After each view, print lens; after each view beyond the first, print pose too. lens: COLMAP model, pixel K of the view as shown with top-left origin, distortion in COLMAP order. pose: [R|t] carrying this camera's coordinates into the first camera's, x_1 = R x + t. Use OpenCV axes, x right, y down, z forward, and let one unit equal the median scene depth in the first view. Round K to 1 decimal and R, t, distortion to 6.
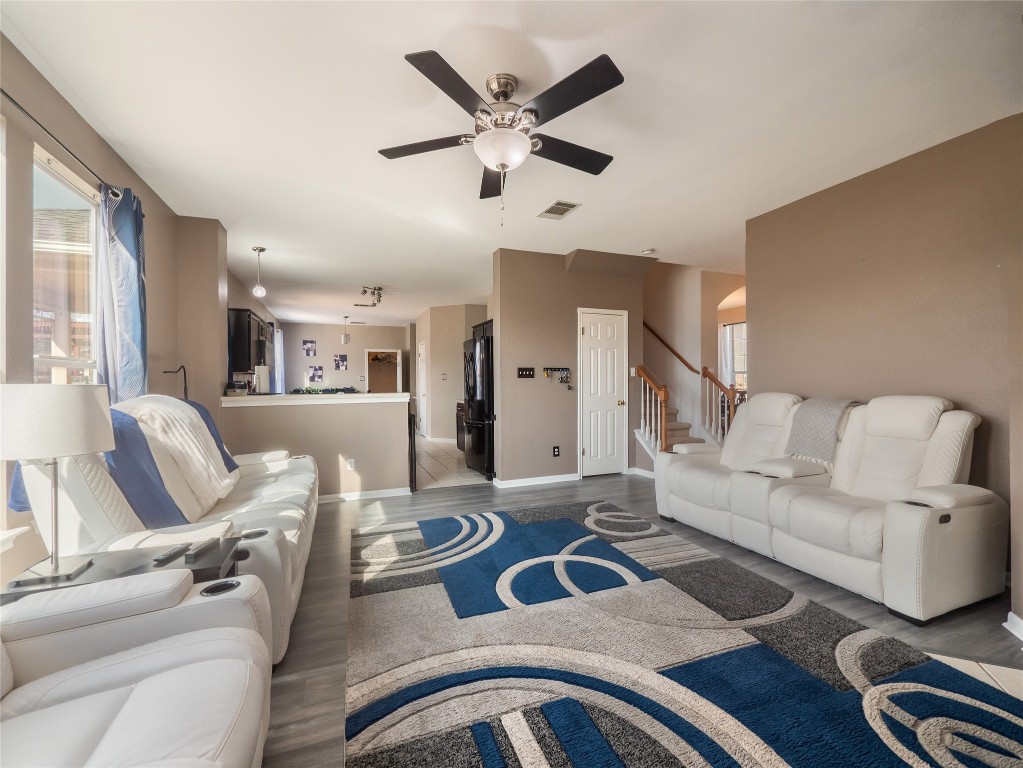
lens RADIAL K [[432.5, 0, 507.0], [0, 432.5, 382.1], [0, 0, 1]] dist [0.002969, 0.000404]
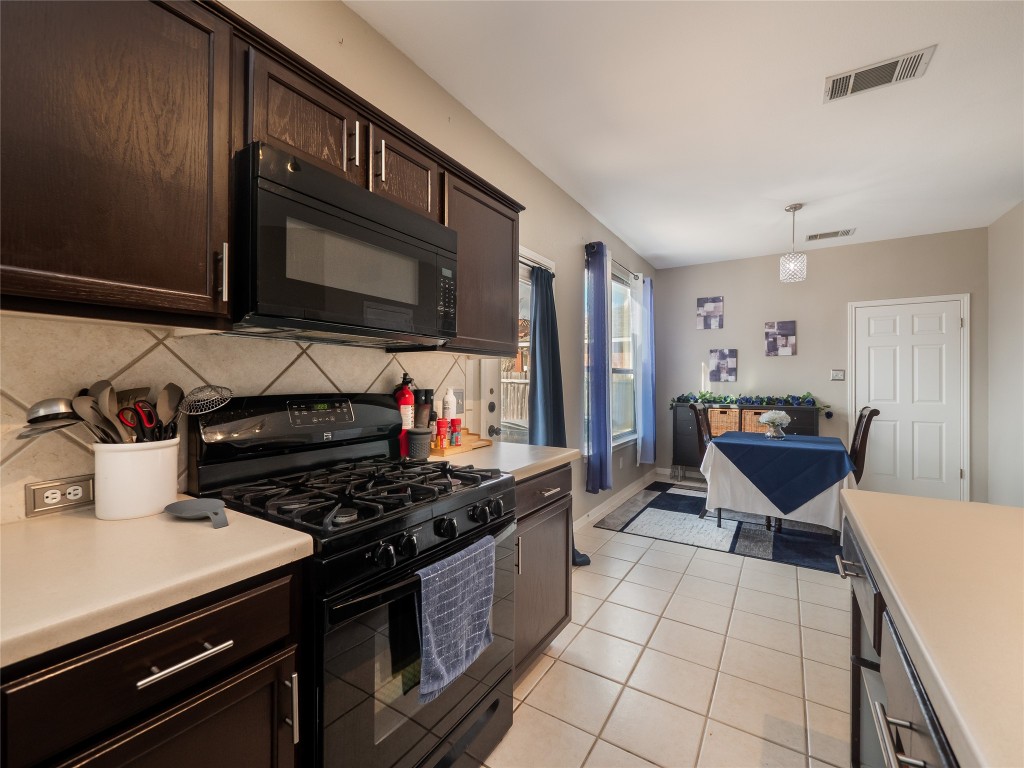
lens RADIAL K [[432.9, 0, 508.6], [0, 432.9, 379.9], [0, 0, 1]] dist [0.002969, 0.000404]
pose [[0.582526, 0.004731, -0.812798, -0.189052], [-0.008807, 0.999961, -0.000491, -0.000331], [0.812764, 0.007445, 0.582545, 0.525845]]
